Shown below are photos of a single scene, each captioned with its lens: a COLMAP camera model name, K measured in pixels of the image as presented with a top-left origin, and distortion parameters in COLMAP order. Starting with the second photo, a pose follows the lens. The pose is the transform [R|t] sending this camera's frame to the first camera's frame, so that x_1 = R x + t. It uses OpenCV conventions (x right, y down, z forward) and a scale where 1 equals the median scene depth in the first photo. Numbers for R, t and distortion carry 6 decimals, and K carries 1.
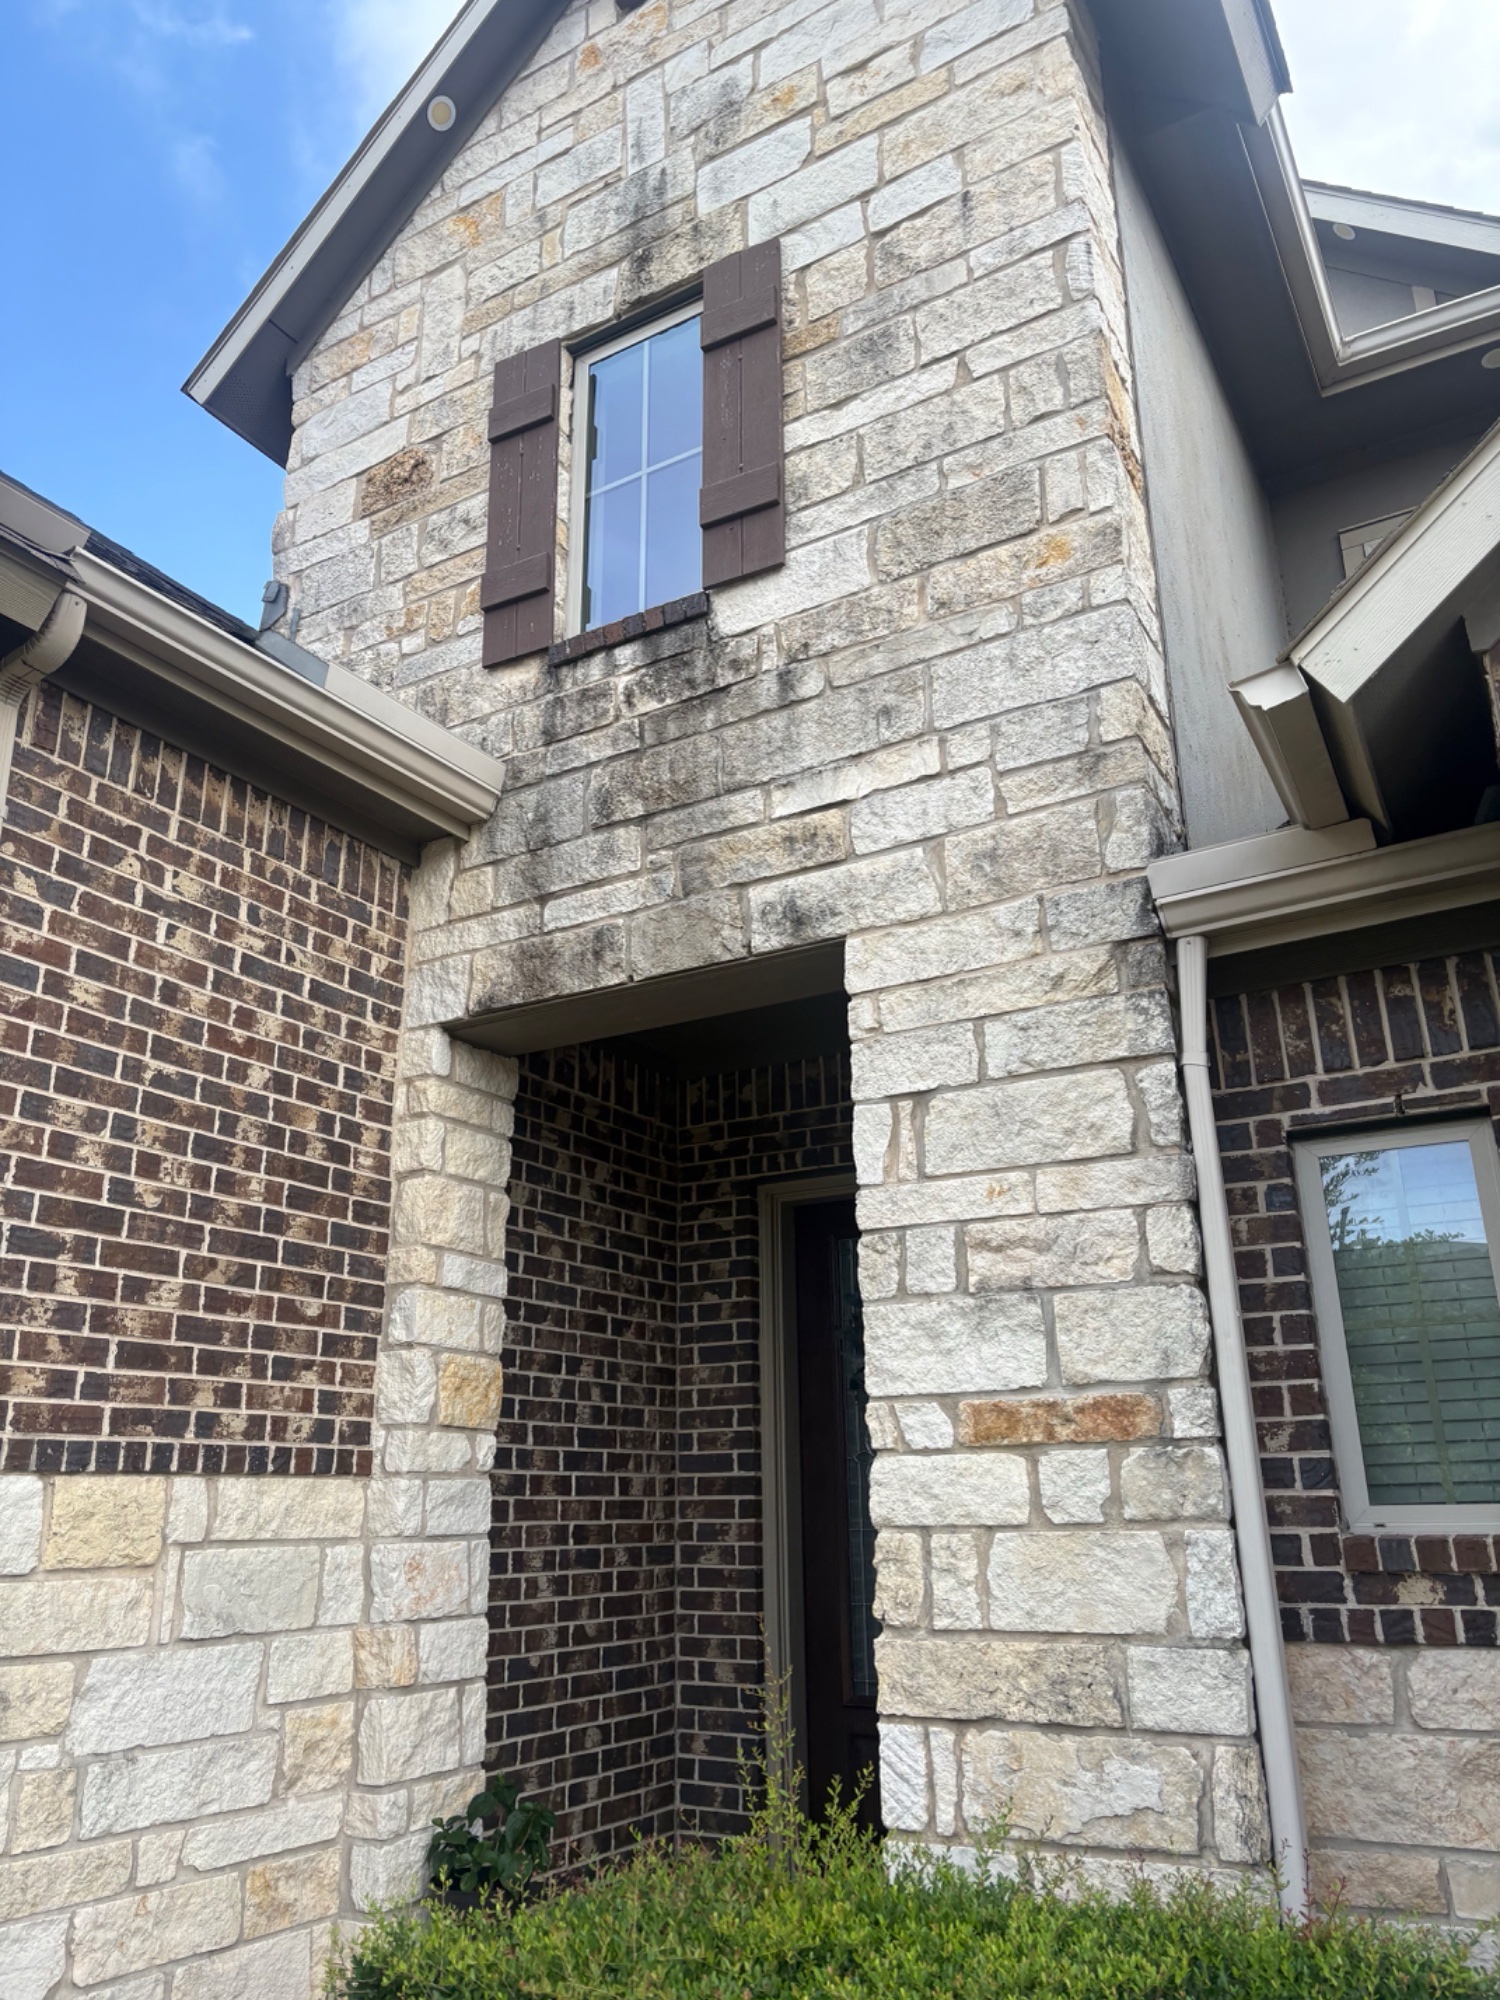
lens RADIAL K [[1506.7, 0, 697.0], [0, 1506.7, 1049.3], [0, 0, 1]] dist [-0.034494, 0.046103]
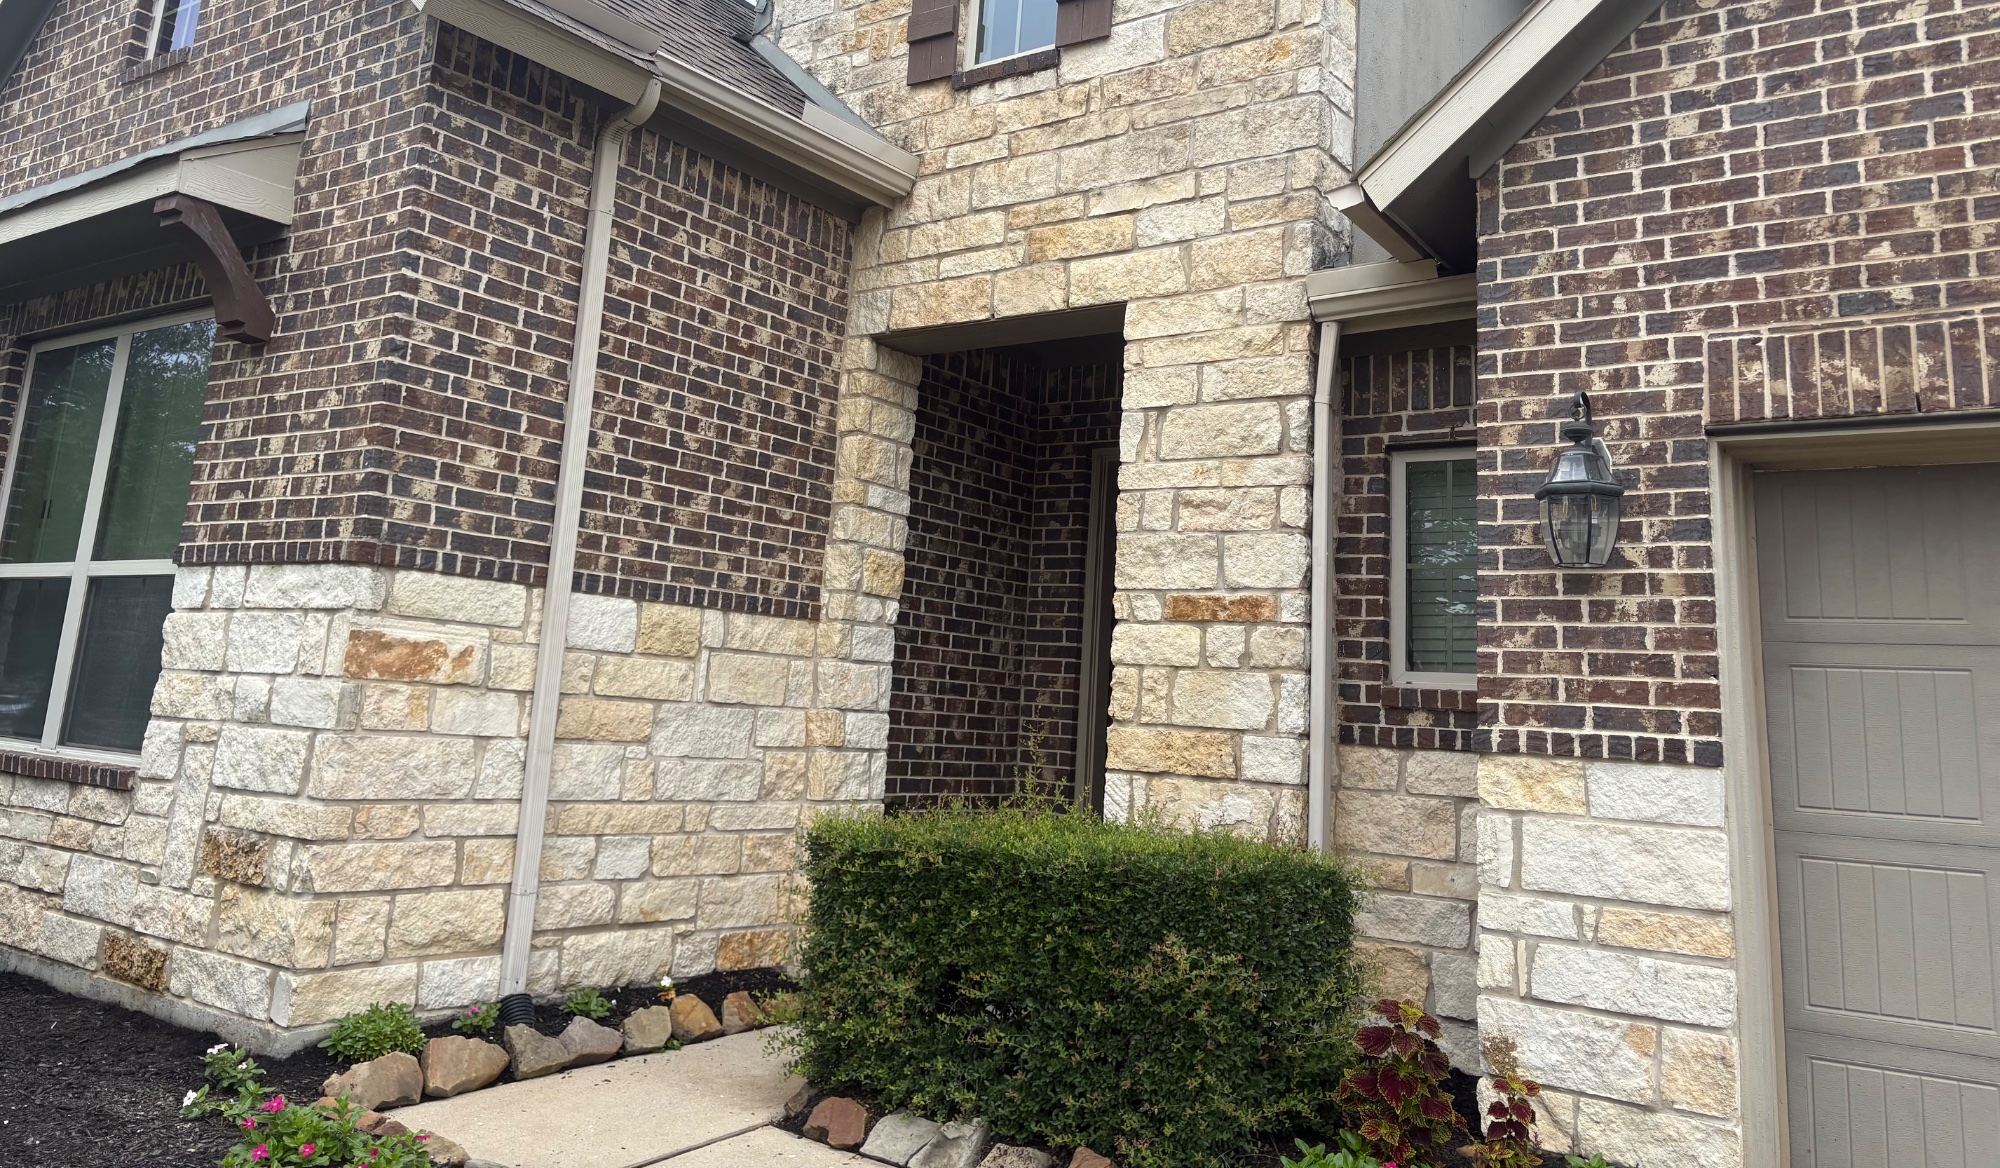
lens RADIAL K [[1566.6, 0, 1000.0], [0, 1566.6, 584.0], [0, 0, 1]] dist [0.039651, -0.000858]
pose [[0.993993, 0.065973, -0.087328, 0.133844], [-0.046720, 0.977320, 0.206549, -0.123185], [0.098974, -0.201228, 0.974531, -0.684516]]
